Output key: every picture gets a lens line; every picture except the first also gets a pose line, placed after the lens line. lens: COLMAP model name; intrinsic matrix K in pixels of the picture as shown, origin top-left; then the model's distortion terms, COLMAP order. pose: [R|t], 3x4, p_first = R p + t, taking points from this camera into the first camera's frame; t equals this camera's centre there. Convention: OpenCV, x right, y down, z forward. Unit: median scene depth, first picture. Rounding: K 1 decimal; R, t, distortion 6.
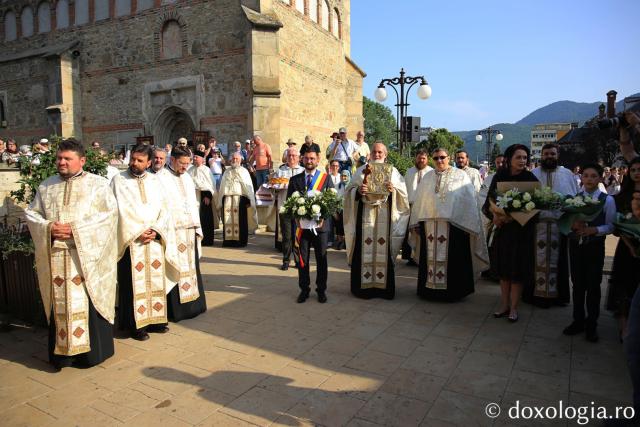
lens RADIAL K [[618.4, 0, 321.2], [0, 618.4, 199.3], [0, 0, 1]] dist [-0.110987, 0.316277]
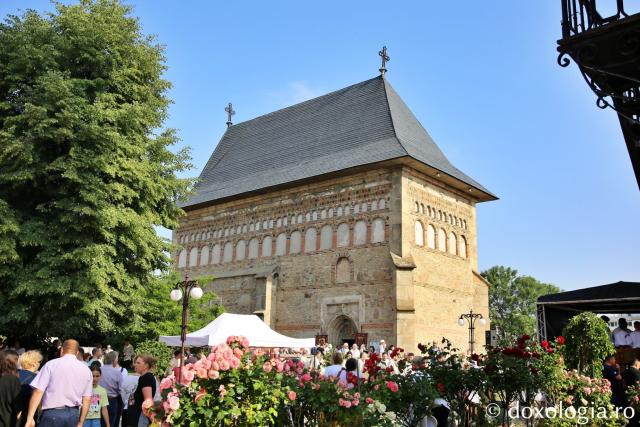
lens RADIAL K [[618.4, 0, 321.2], [0, 618.4, 199.3], [0, 0, 1]] dist [-0.110987, 0.316277]
pose [[0.972025, -0.027293, -0.233286, 0.058863], [-0.044486, 0.953855, -0.296954, 0.023928], [0.230626, 0.299025, 0.925957, -0.452111]]
